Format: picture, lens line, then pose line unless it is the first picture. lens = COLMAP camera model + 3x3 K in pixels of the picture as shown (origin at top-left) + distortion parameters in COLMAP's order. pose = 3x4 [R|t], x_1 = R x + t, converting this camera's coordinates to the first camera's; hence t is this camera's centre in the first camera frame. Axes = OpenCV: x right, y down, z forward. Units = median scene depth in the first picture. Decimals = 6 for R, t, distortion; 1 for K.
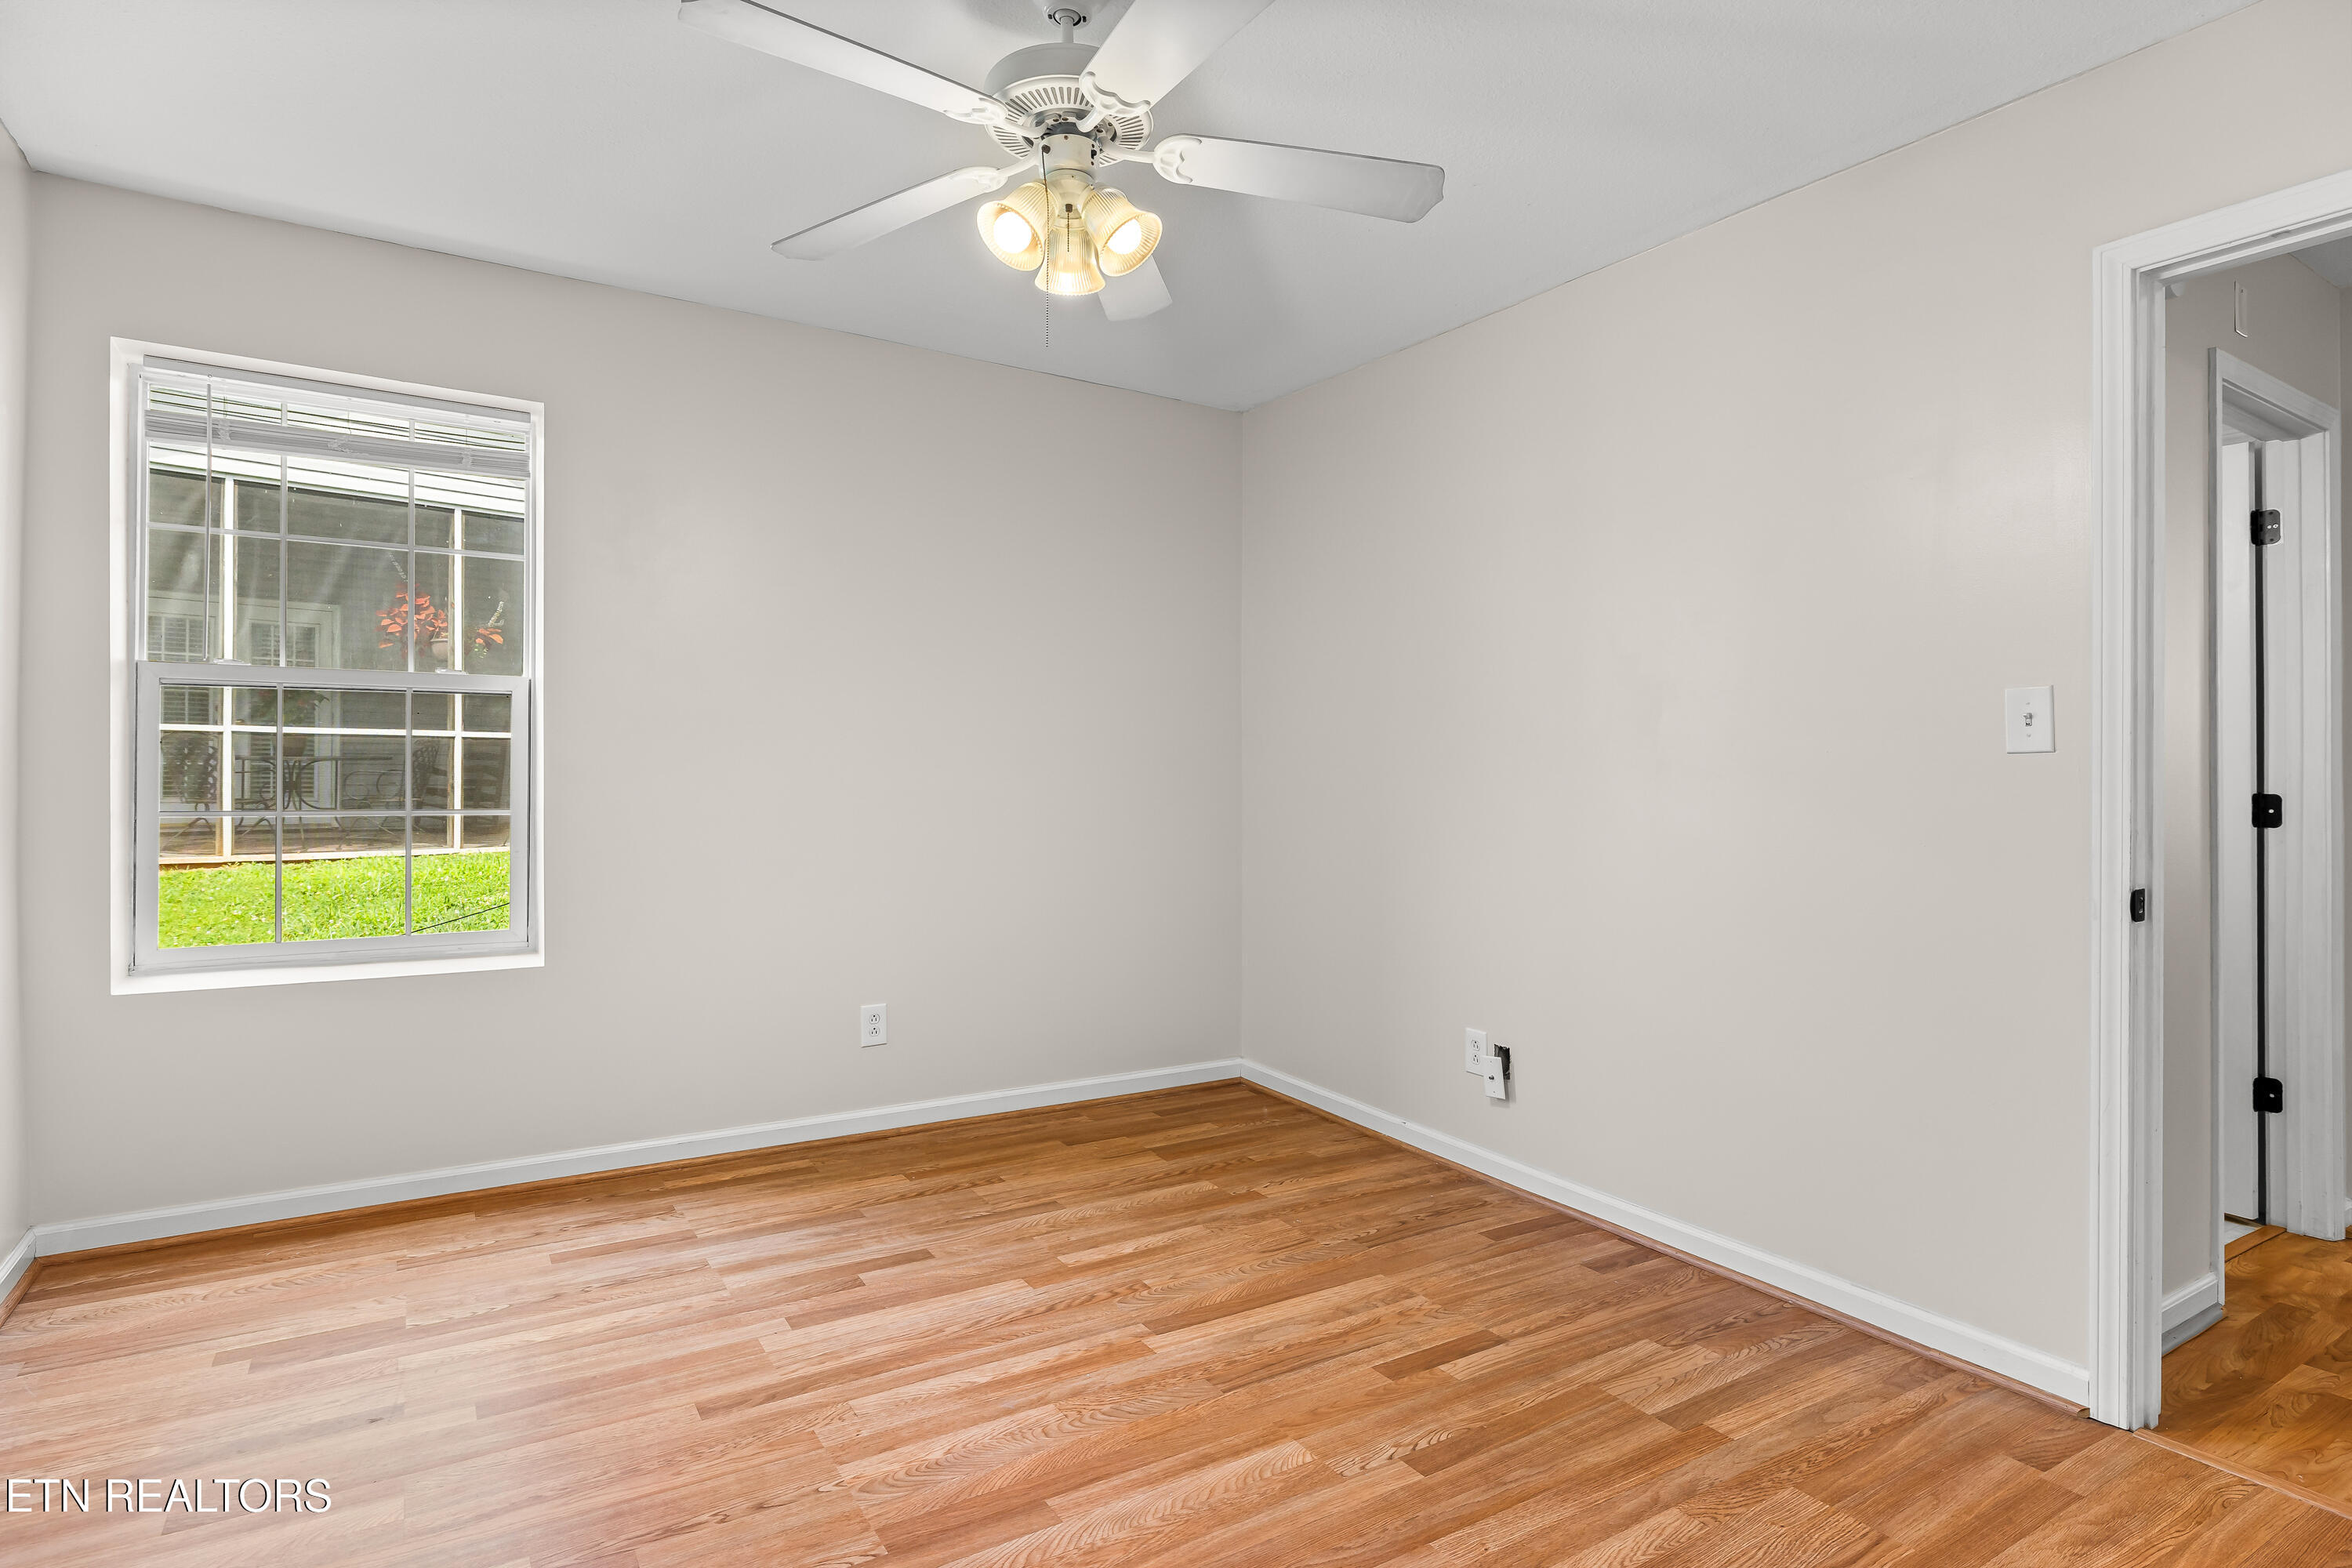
lens RADIAL K [[1228.0, 0, 1169.7], [0, 1228.0, 765.4], [0, 0, 1]] dist [0.000235, -0.000642]
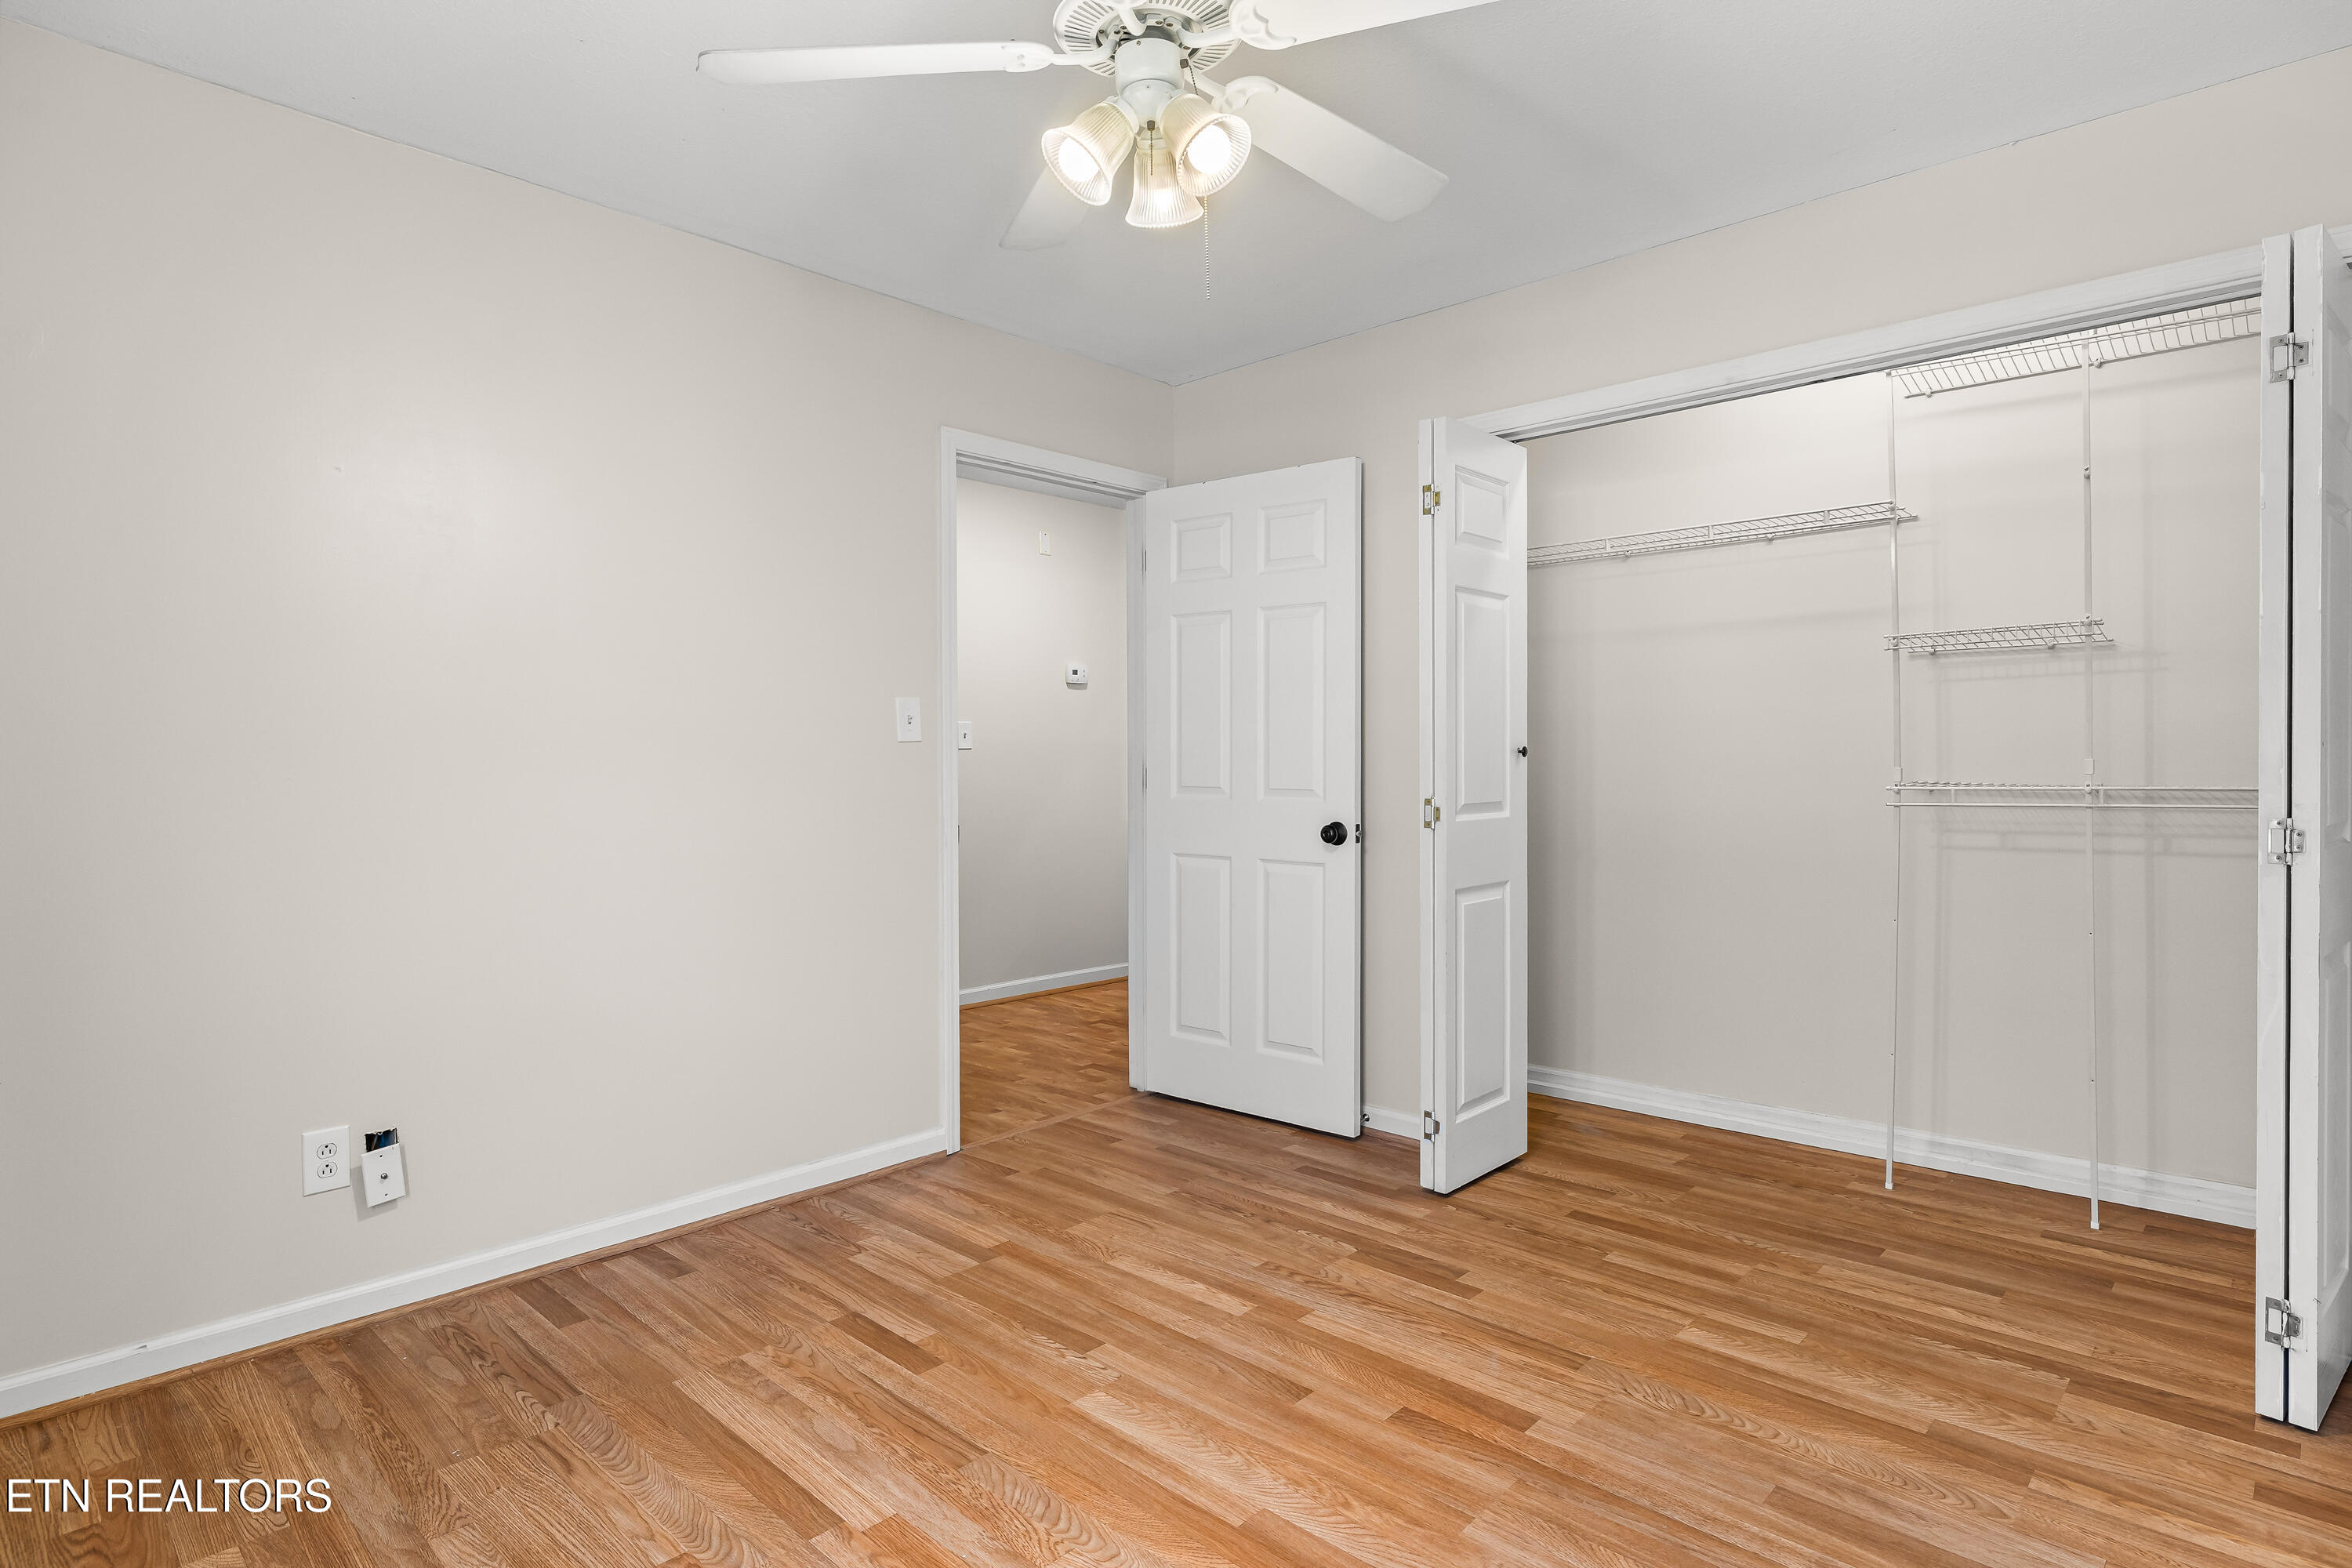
lens RADIAL K [[1212.8, 0, 1173.4], [0, 1212.8, 775.7], [0, 0, 1]] dist [-0.003763, -0.000655]
pose [[-0.250100, -0.027634, 0.967825, -0.786182], [-0.000031, 0.999593, 0.028533, -0.012204], [-0.968220, 0.007106, -0.249999, 1.017777]]
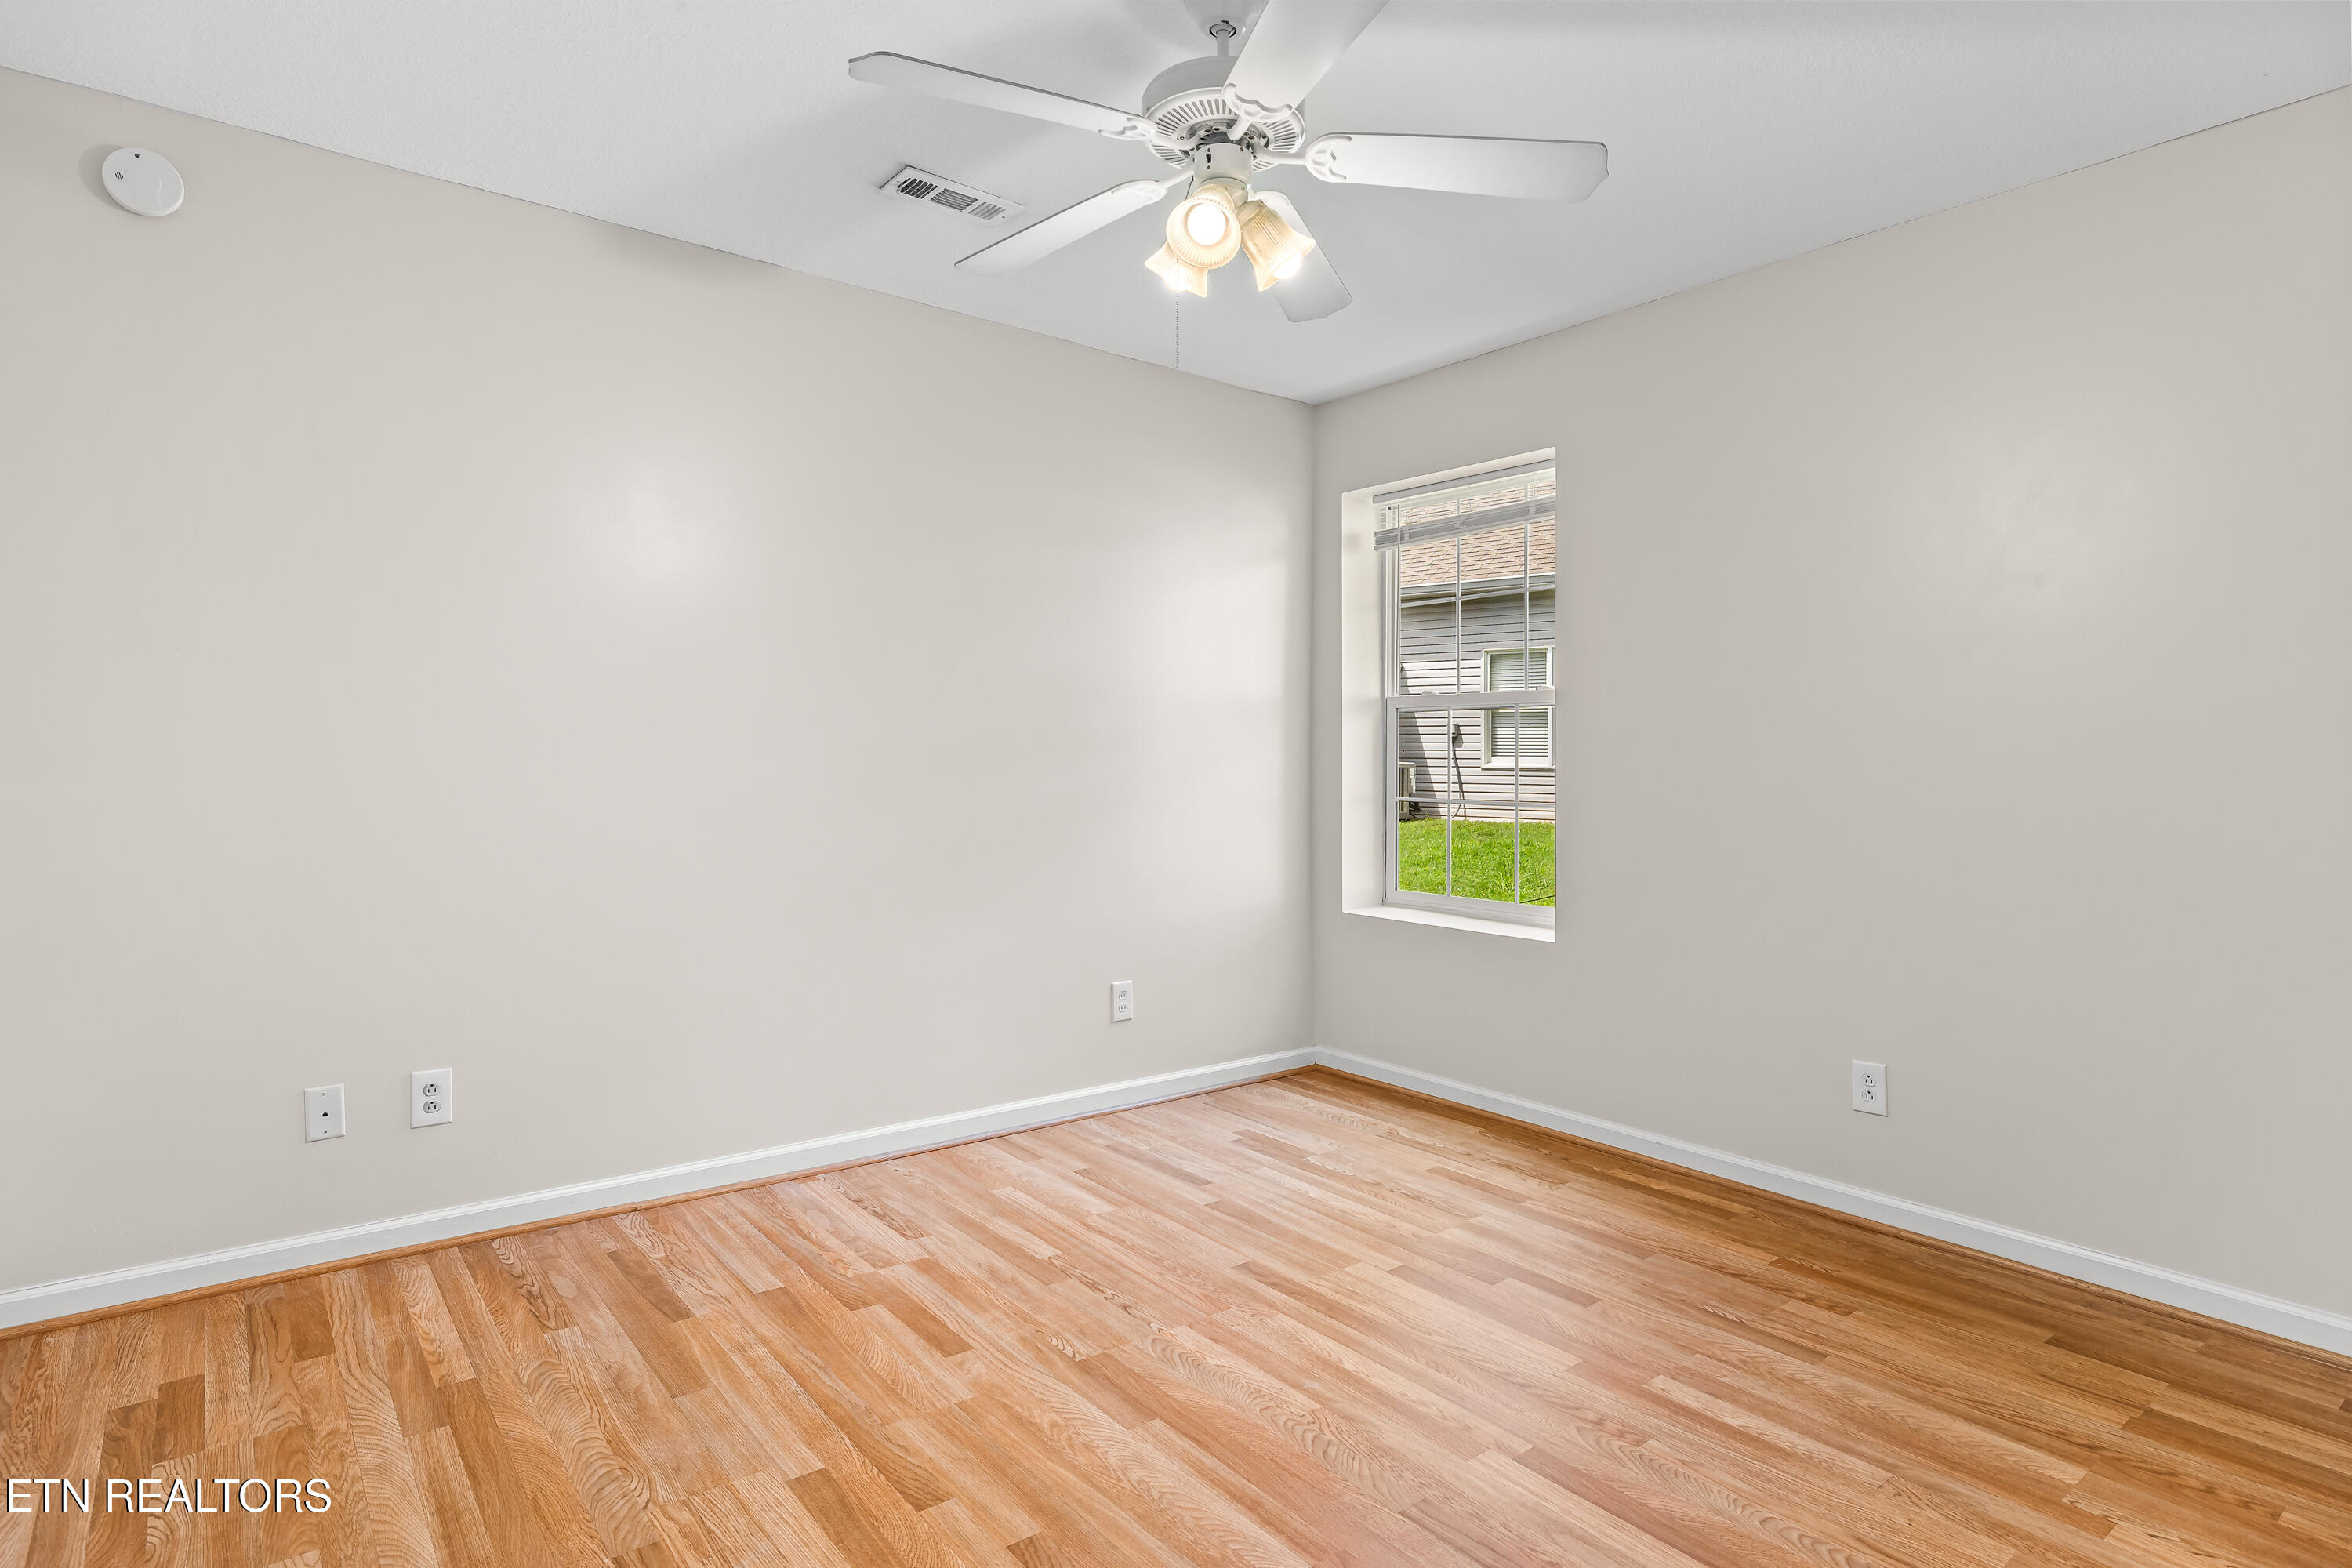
lens RADIAL K [[1231.1, 0, 1175.7], [0, 1231.1, 755.9], [0, 0, 1]] dist [-0.000151, 0.000051]
pose [[0.106893, -0.014114, -0.994170, 0.805608], [-0.007715, 0.999857, -0.015025, 0.013599], [0.994241, 0.009276, 0.106768, 0.708926]]
